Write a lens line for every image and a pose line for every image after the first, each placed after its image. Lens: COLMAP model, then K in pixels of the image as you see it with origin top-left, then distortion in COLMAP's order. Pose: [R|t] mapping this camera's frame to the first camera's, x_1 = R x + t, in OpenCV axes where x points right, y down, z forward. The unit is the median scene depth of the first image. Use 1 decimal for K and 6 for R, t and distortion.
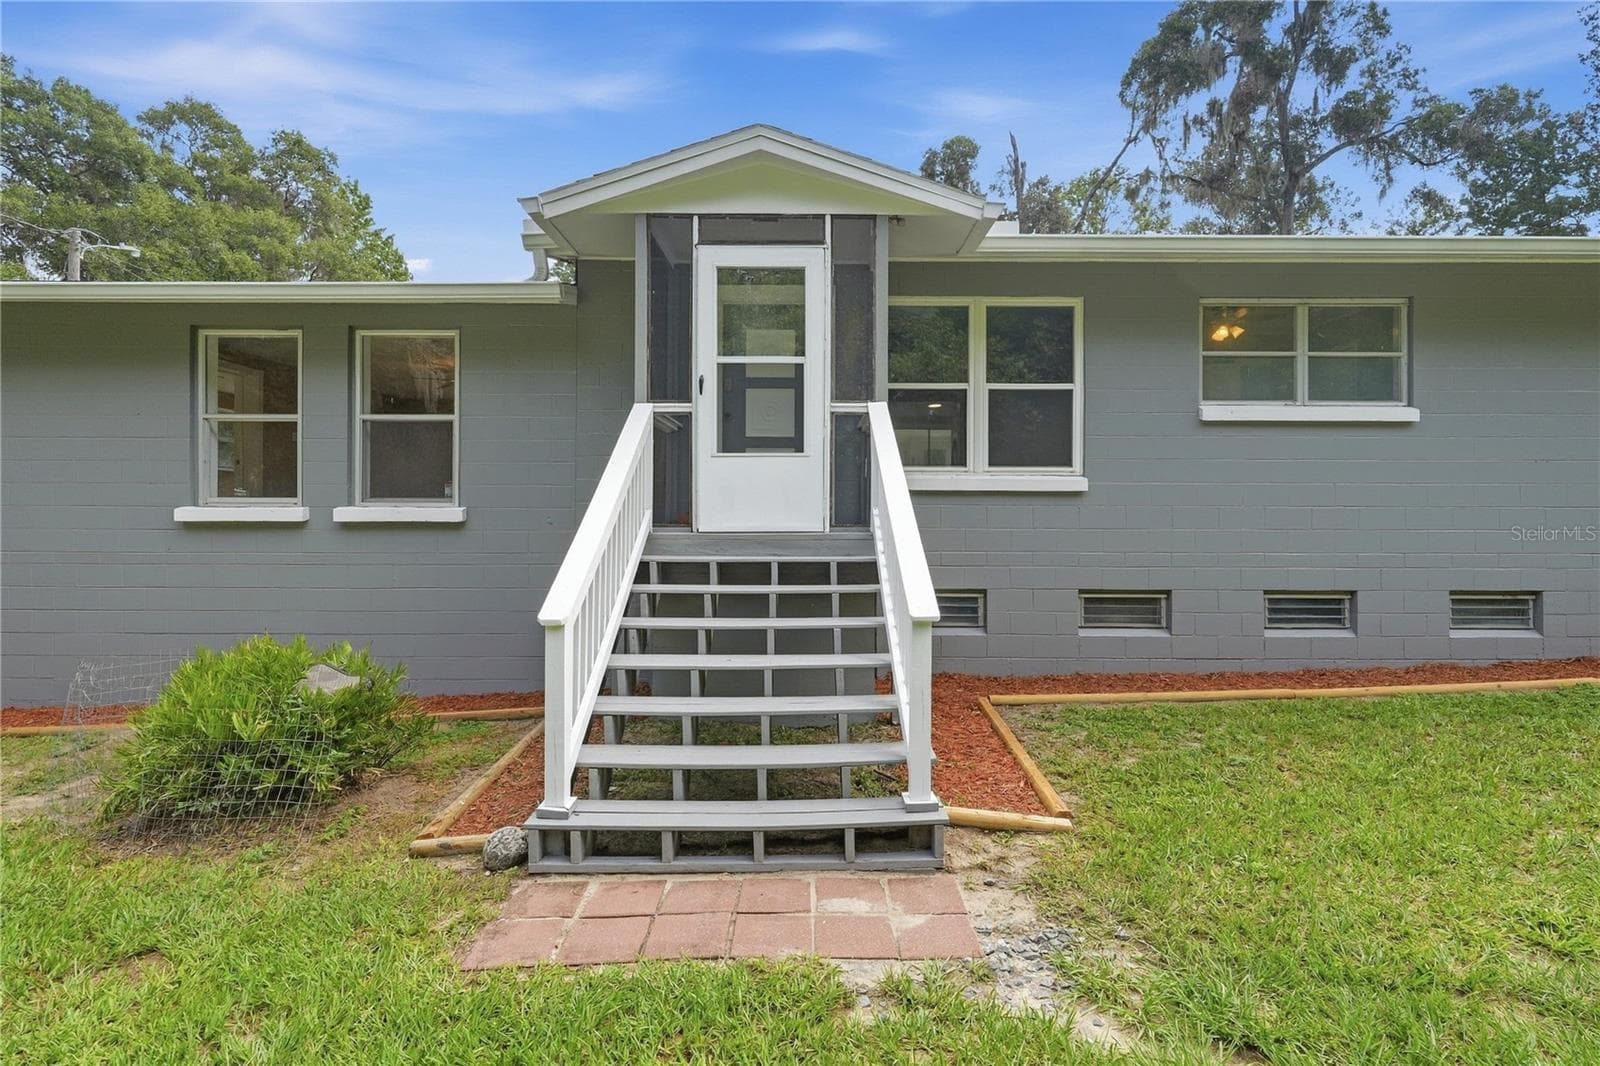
lens RADIAL K [[764.4, 0, 801.6], [0, 764.4, 520.7], [0, 0, 1]] dist [-0.000230, -0.000654]
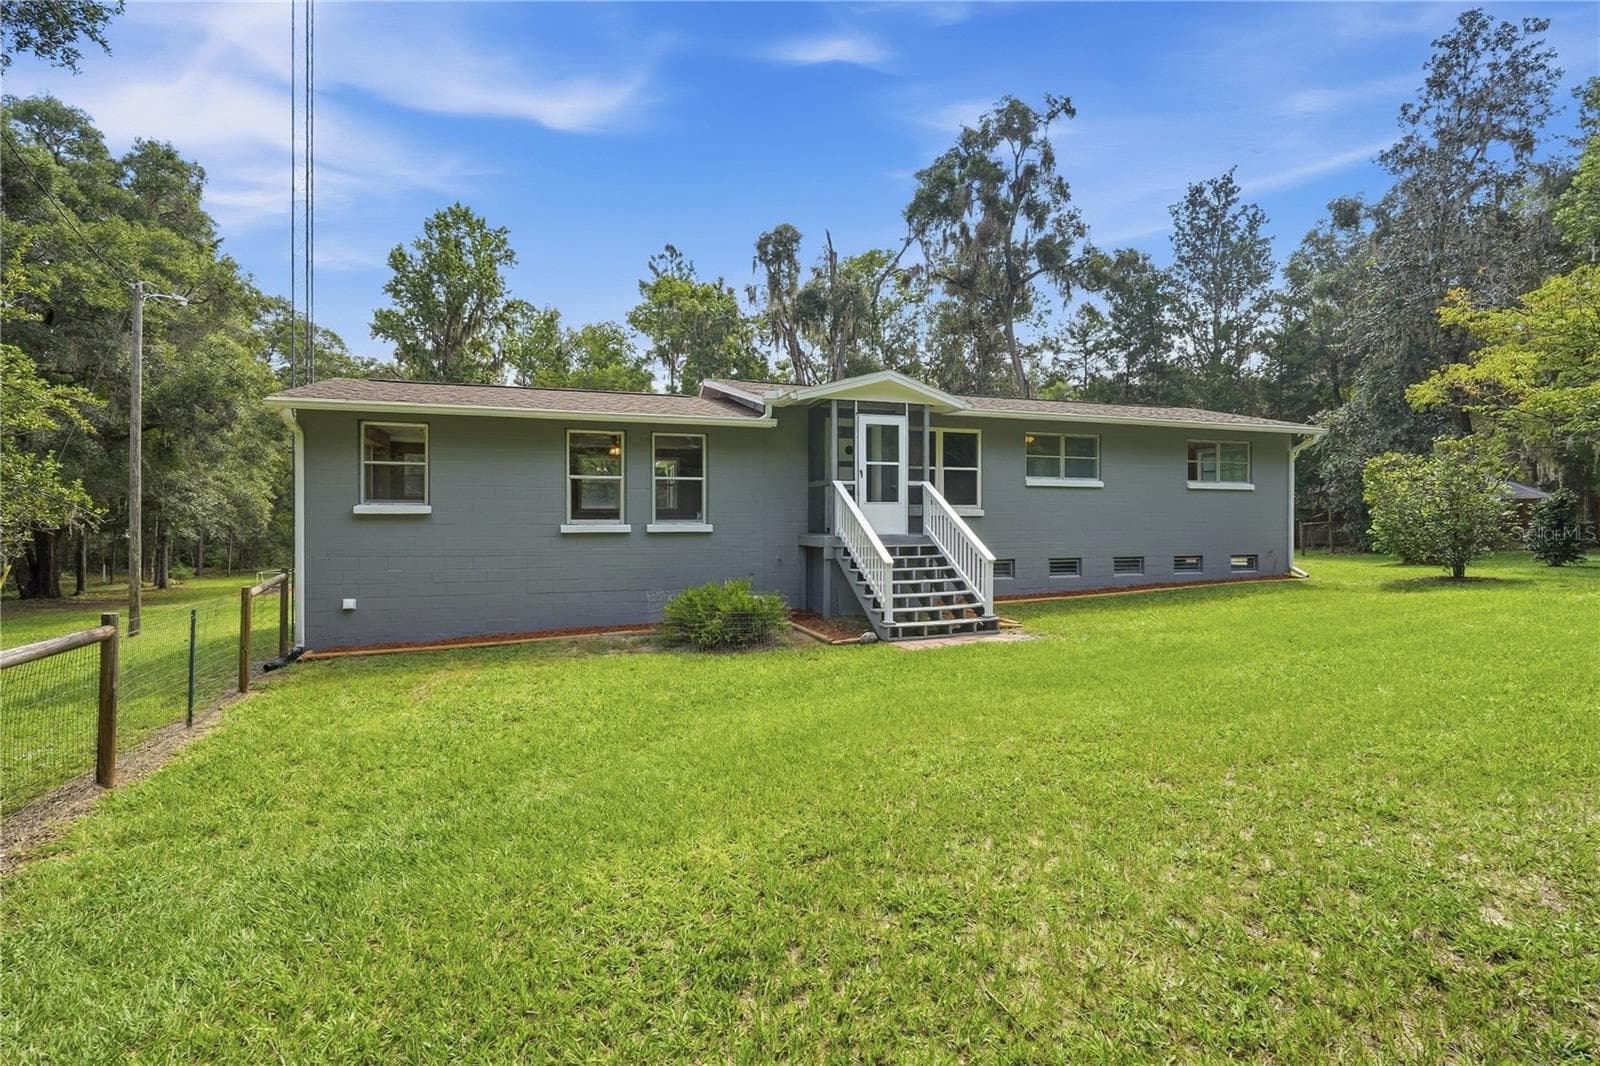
lens RADIAL K [[748.1, 0, 800.0], [0, 748.1, 533.0], [0, 0, 1]] dist [-0.000531, -0.000504]
pose [[0.946900, -0.007877, 0.321431, -0.825956], [0.004684, 0.999932, 0.010706, -0.014382], [-0.321493, -0.008632, 0.946873, -0.893159]]
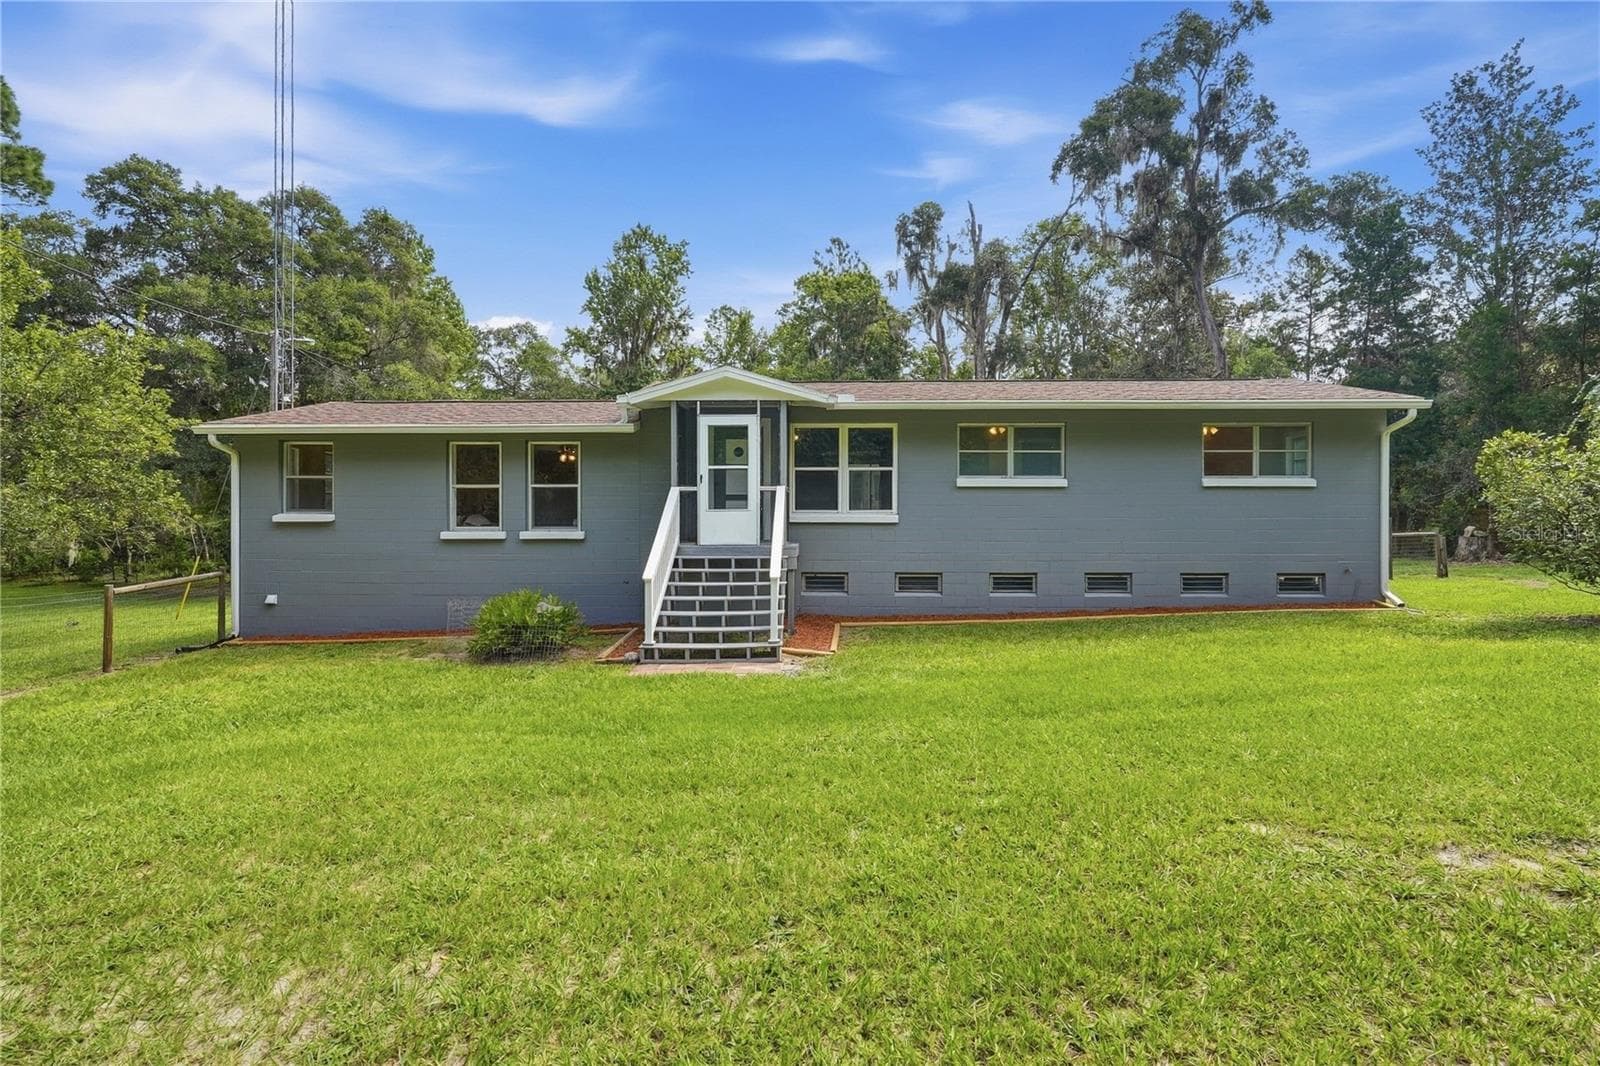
lens RADIAL K [[764.4, 0, 801.6], [0, 764.4, 520.7], [0, 0, 1]] dist [-0.000230, -0.000654]
pose [[0.999744, -0.003145, -0.022398, 0.162565], [0.003233, 0.999987, 0.003865, -0.049923], [0.022385, -0.003936, 0.999742, -0.942692]]
